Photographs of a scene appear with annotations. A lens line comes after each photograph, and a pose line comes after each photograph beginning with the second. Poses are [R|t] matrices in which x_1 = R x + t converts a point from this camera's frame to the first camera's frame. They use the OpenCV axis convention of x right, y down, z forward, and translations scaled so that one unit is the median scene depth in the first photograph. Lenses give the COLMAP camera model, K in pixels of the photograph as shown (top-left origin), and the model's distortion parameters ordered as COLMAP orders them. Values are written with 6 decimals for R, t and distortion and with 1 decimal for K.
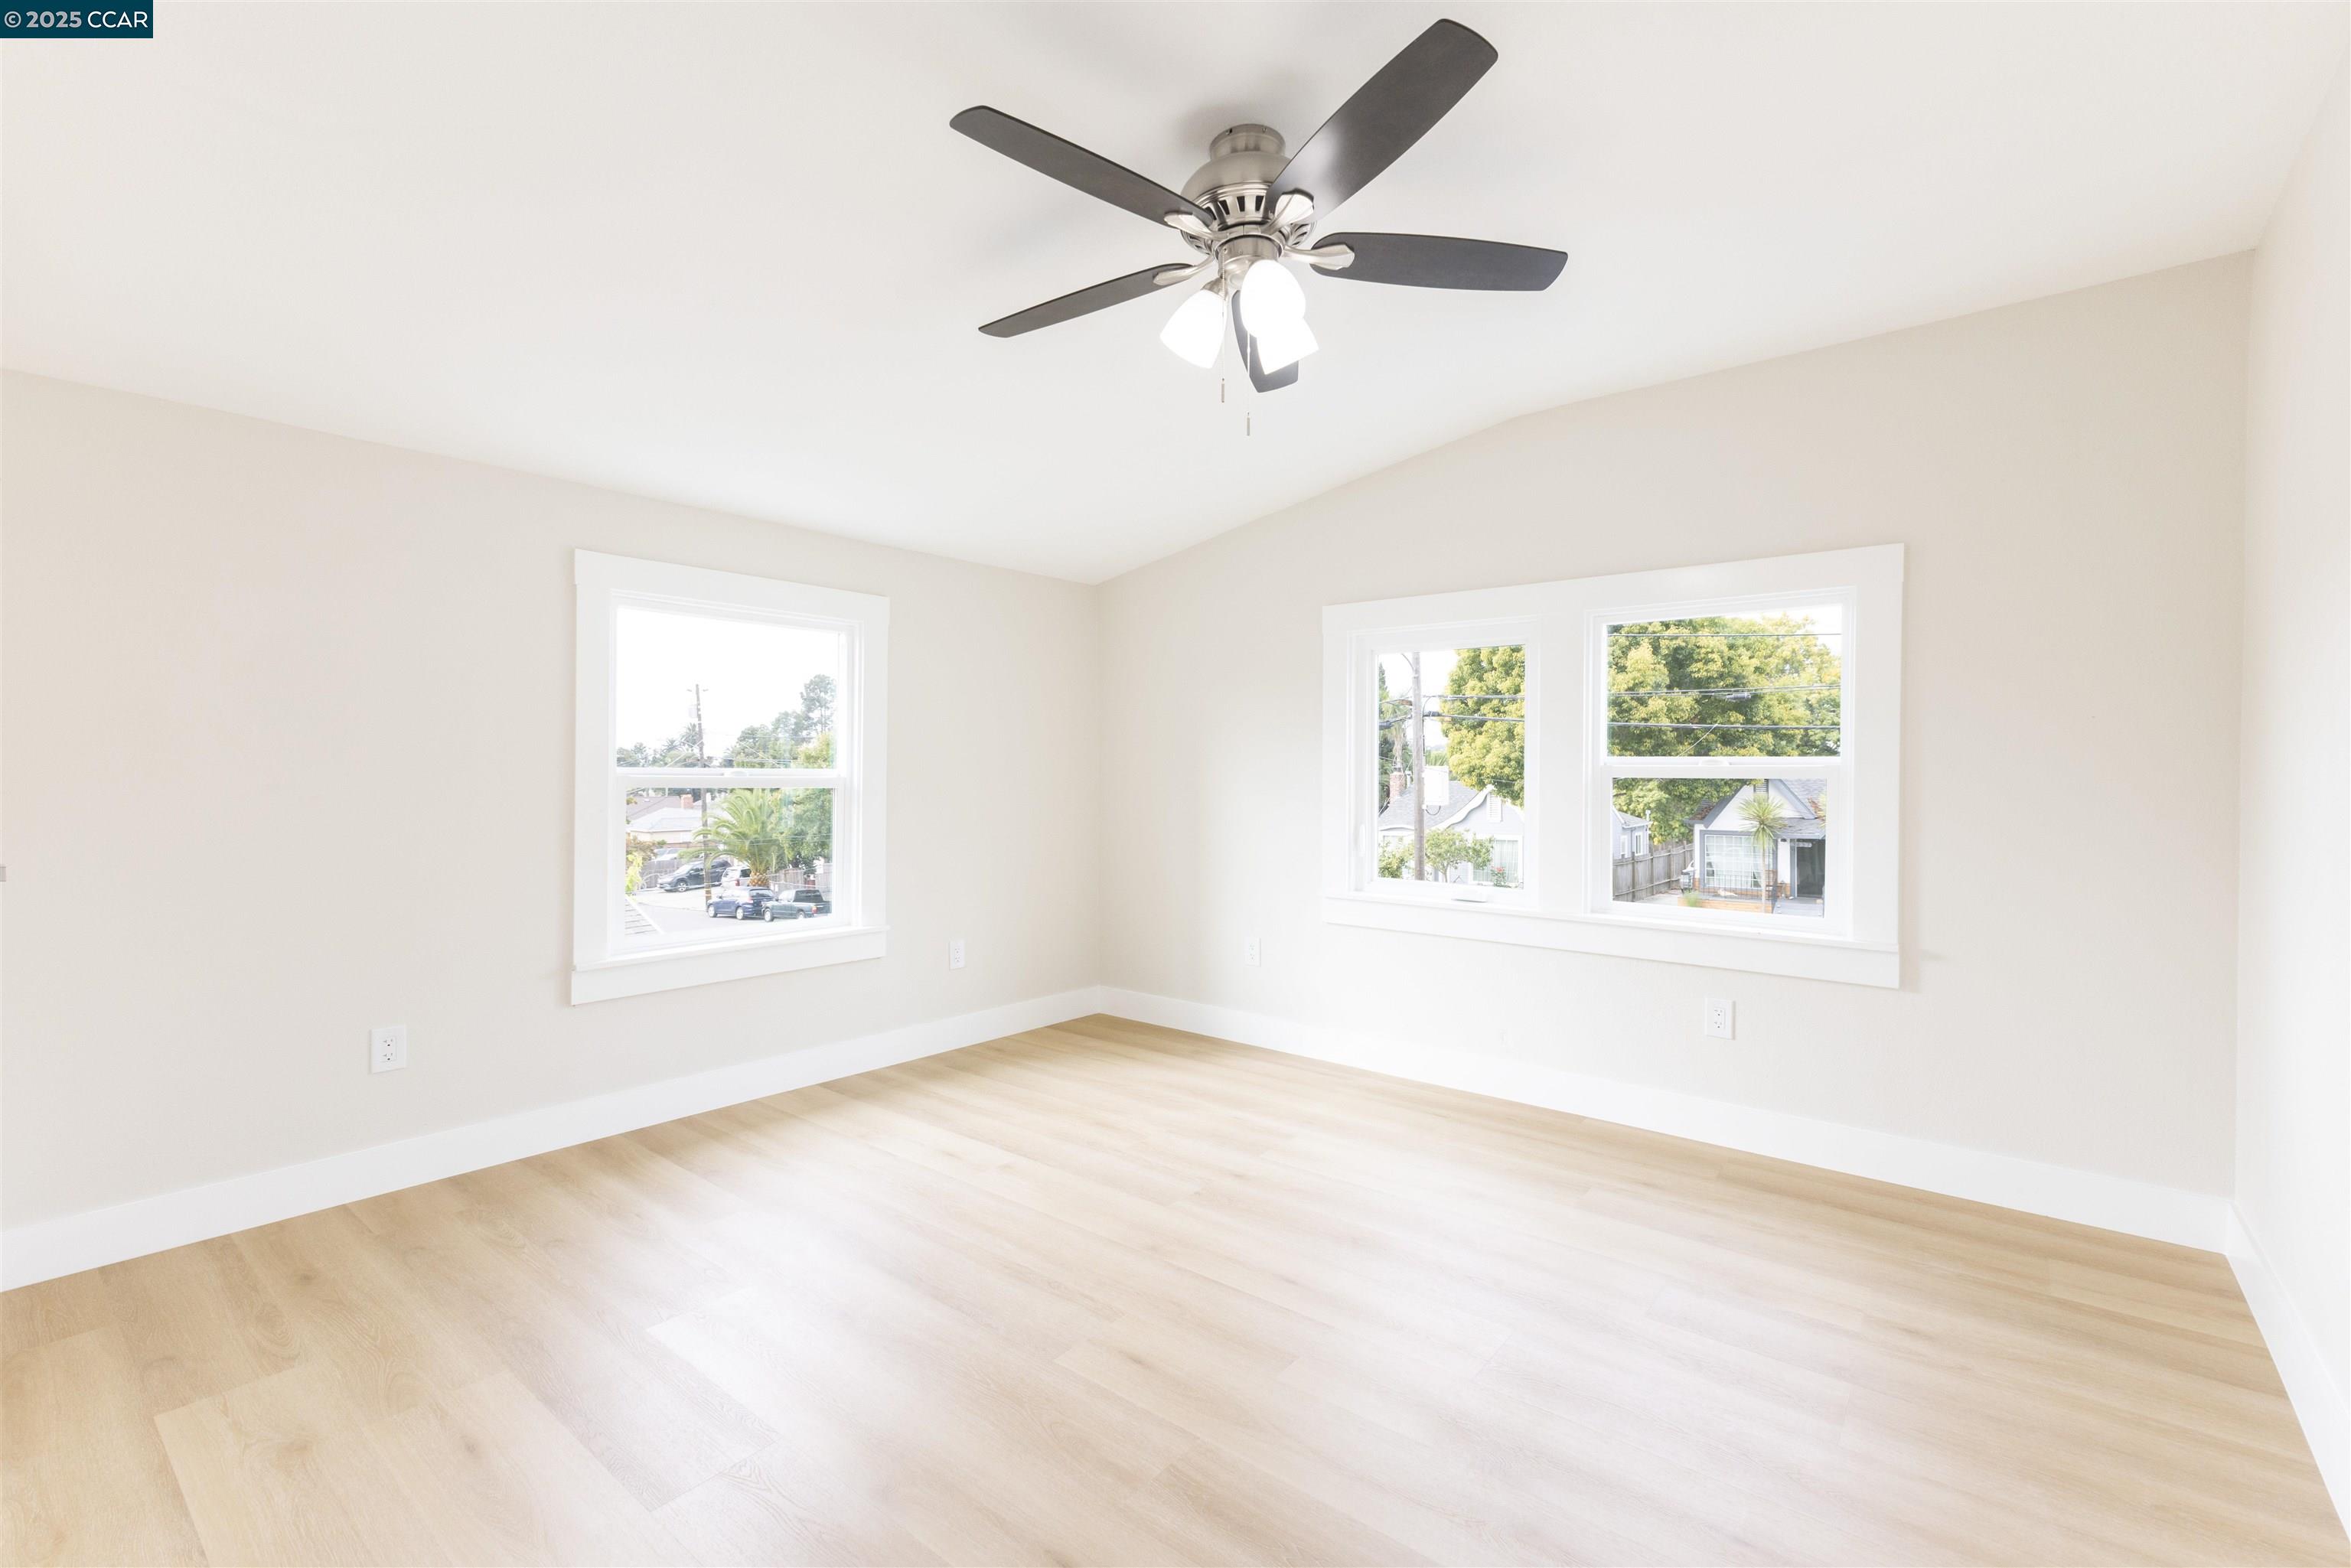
lens RADIAL K [[1027.8, 0, 1182.4], [0, 1027.8, 779.7], [0, 0, 1]] dist [0.006647, -0.000818]
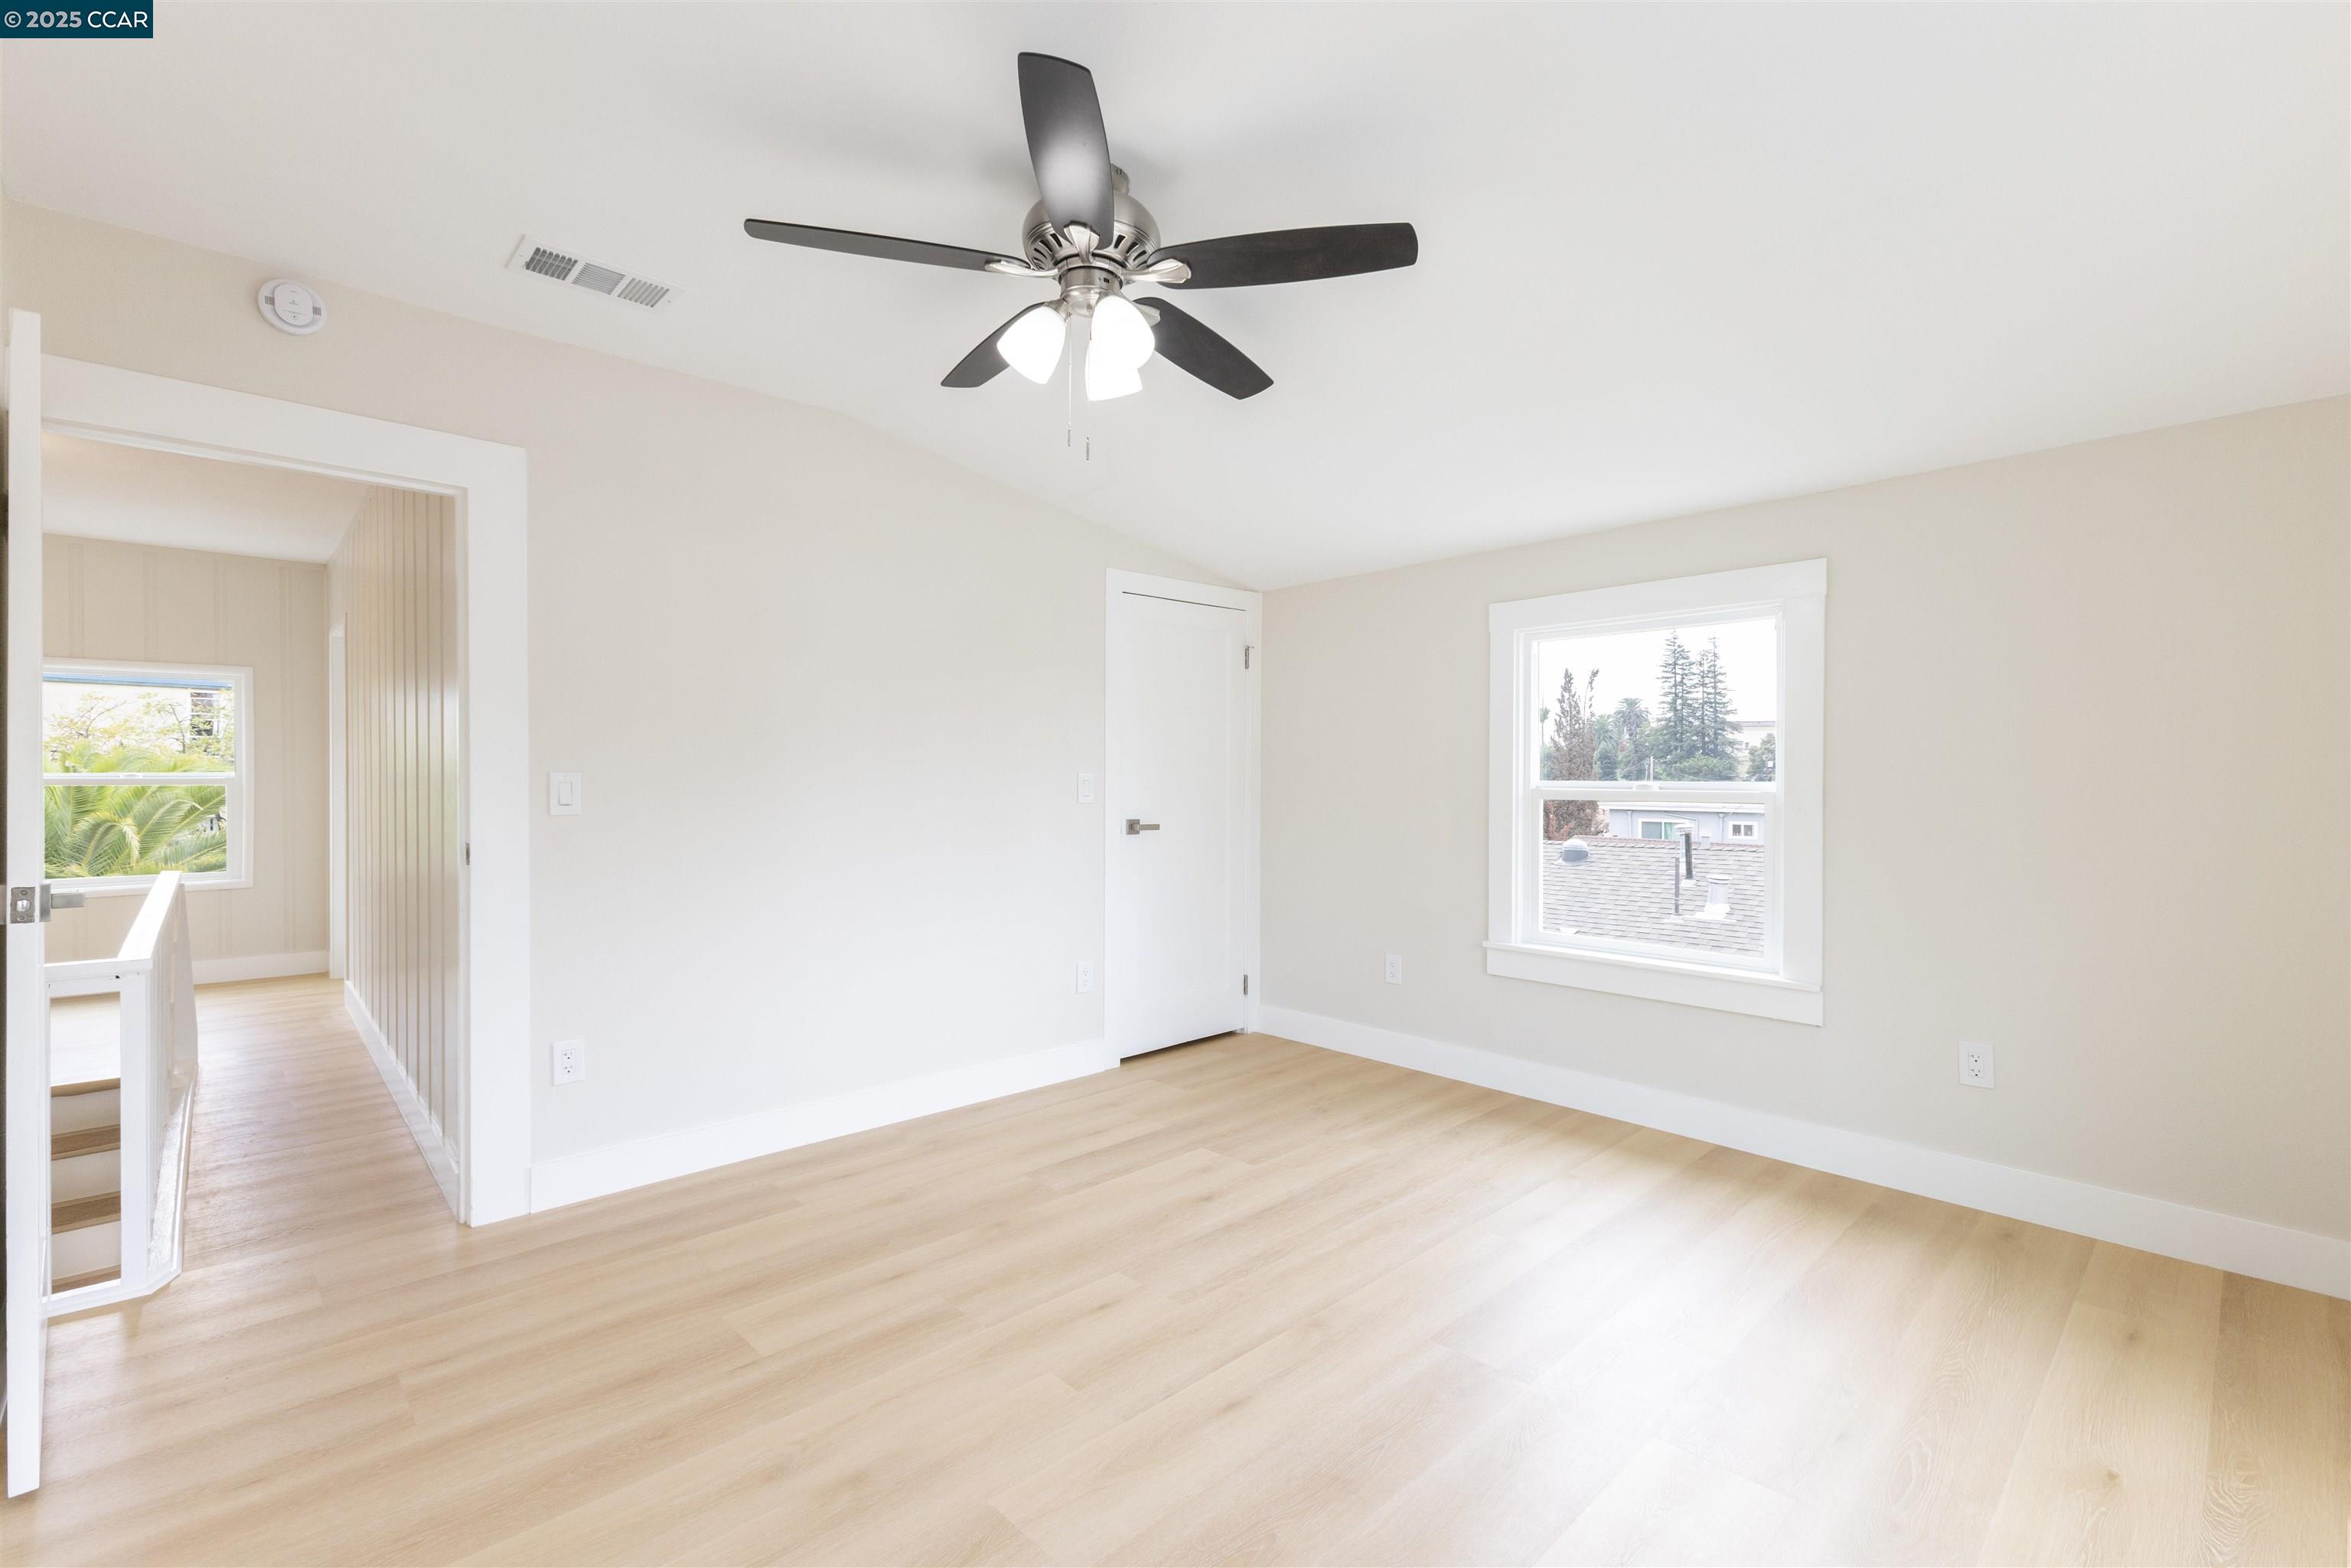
lens RADIAL K [[1027.8, 0, 1160.2], [0, 1027.8, 787.4], [0, 0, 1]] dist [0.006647, -0.000818]
pose [[-0.139850, 0.005026, -0.990160, 0.681666], [-0.007693, 0.999951, 0.006162, -0.010077], [0.990143, 0.008479, -0.139805, 0.775702]]
